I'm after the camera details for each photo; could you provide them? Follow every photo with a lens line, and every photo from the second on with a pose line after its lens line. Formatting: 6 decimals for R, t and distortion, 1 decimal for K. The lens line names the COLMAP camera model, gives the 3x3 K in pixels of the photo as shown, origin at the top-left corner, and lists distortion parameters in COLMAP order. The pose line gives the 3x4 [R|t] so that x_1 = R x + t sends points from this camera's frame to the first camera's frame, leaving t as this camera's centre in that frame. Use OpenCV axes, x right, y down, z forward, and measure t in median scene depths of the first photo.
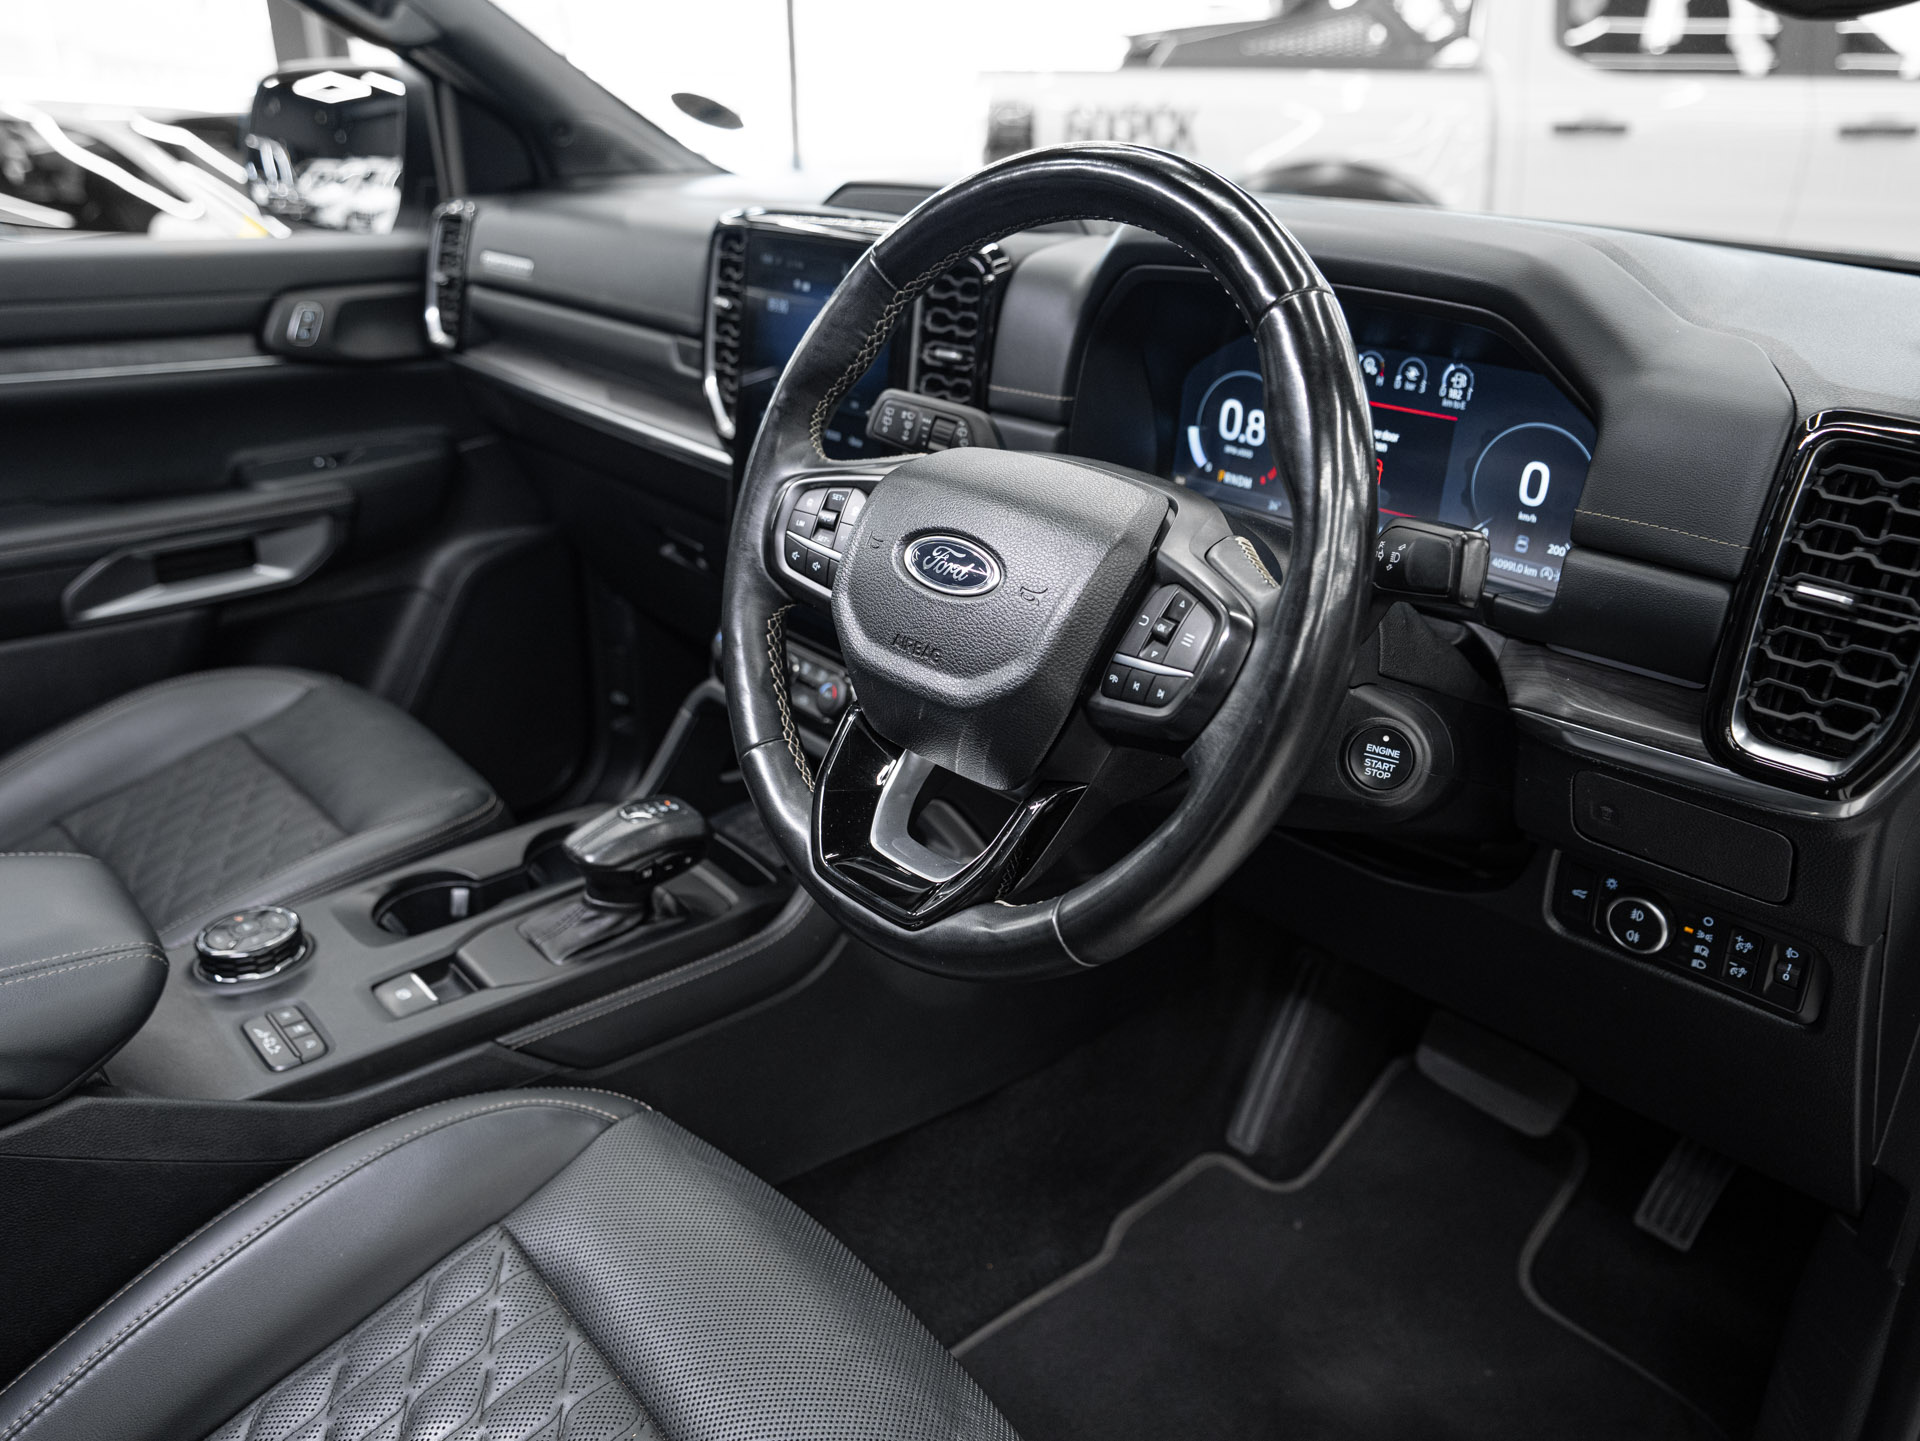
lens RADIAL K [[1452.2, 0, 961.0], [0, 1452.2, 715.1], [0, 0, 1]] dist [-0.029501, 0.069661]
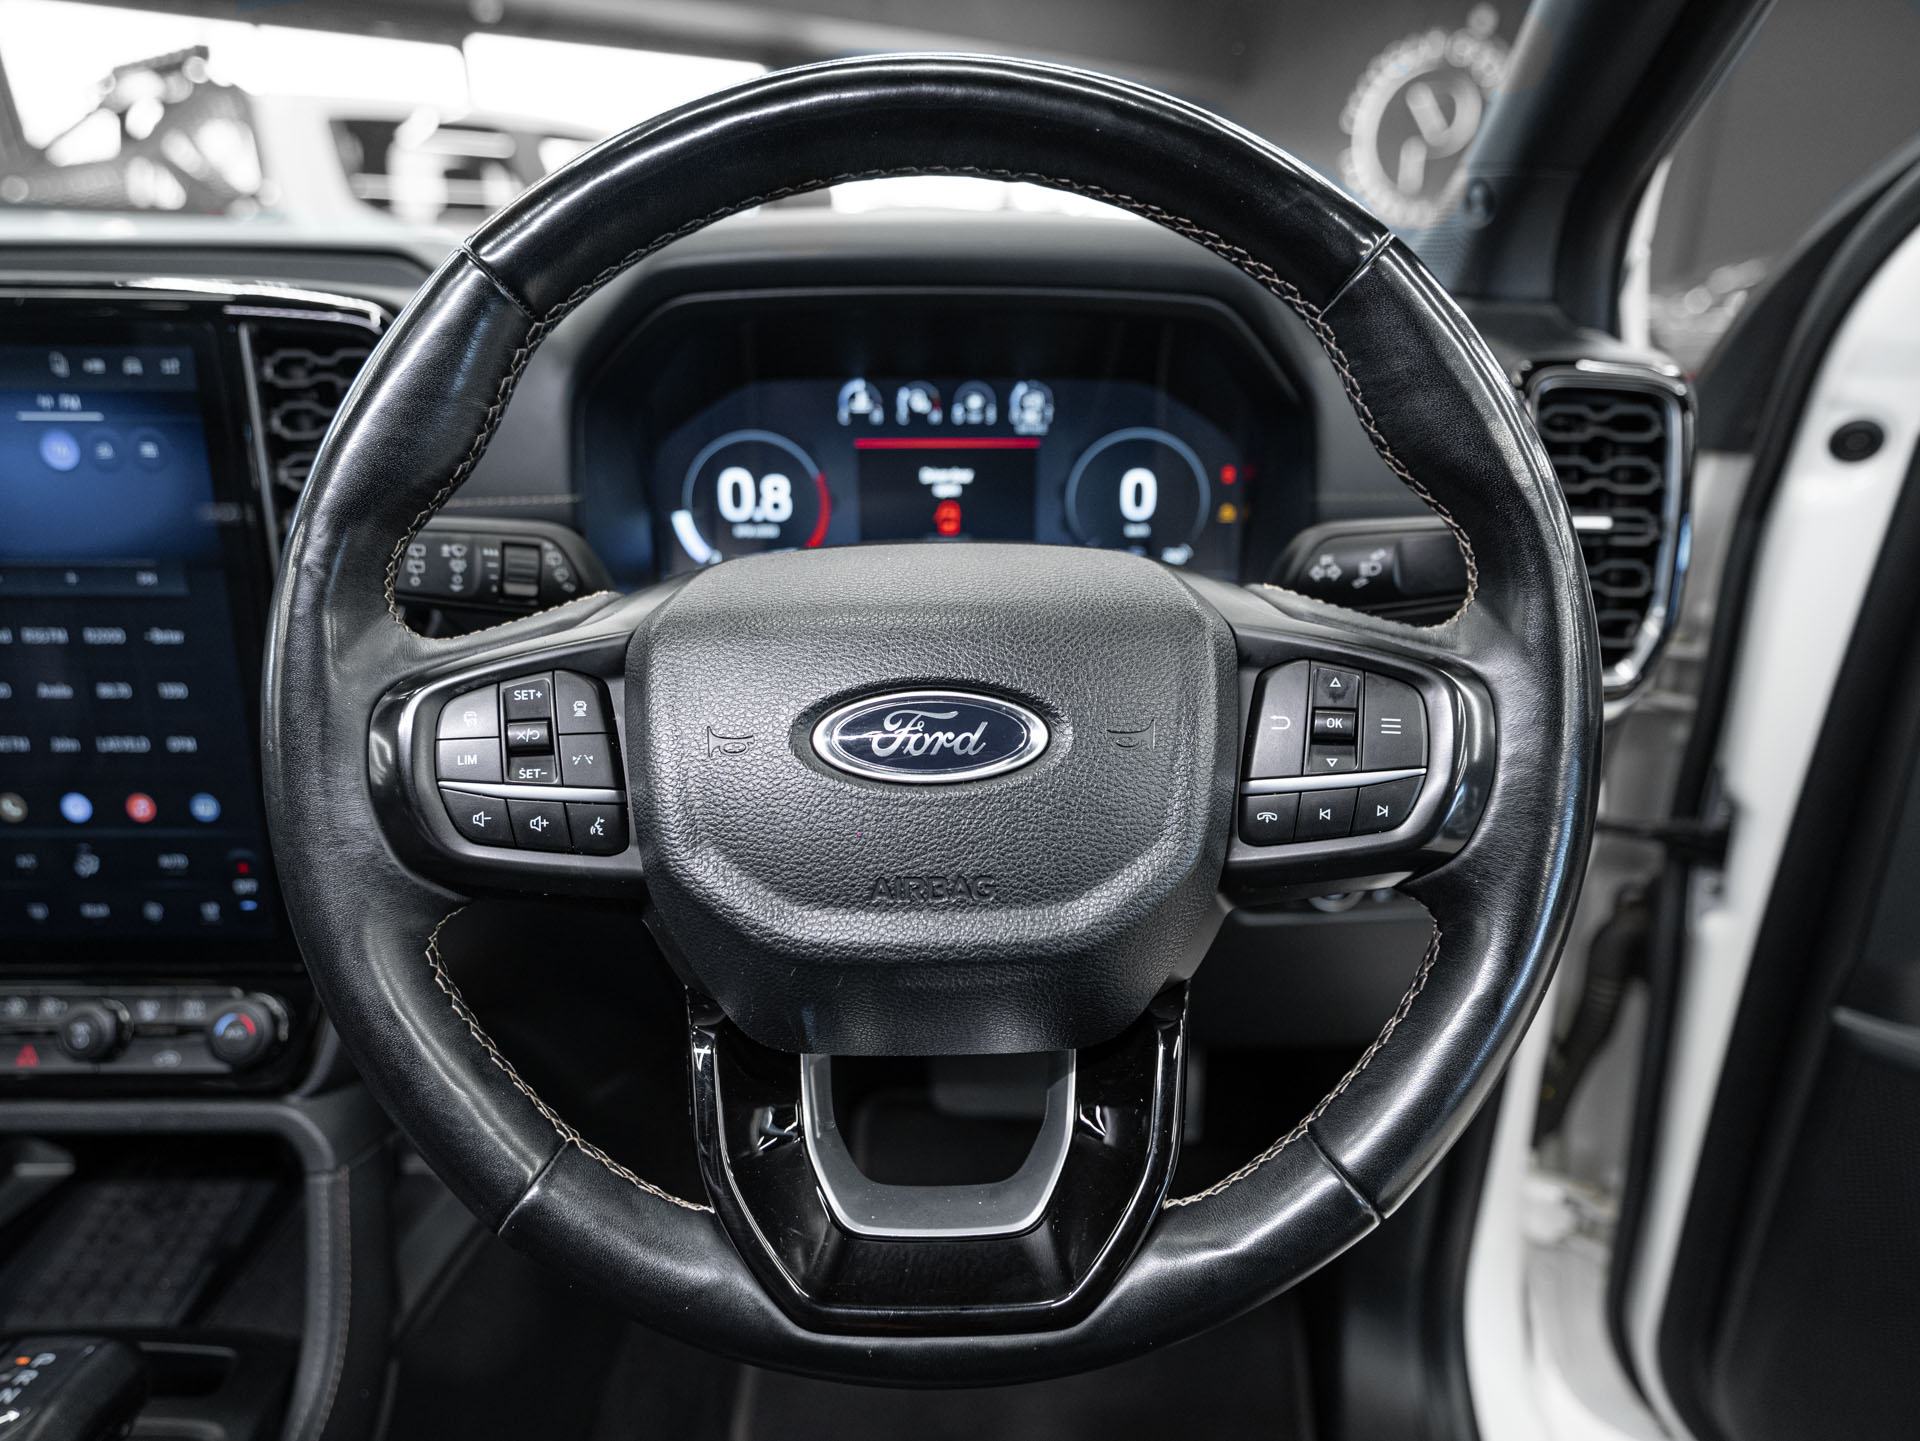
lens RADIAL K [[1234.7, 0, 960.0], [0, 1234.7, 720.5], [0, 0, 1]] dist [-0.016269, 0.001080]
pose [[0.659354, -0.277008, 0.698941, -0.281275], [0.305272, 0.948207, 0.087817, -0.119940], [-0.687067, 0.155464, 0.709767, 0.499079]]
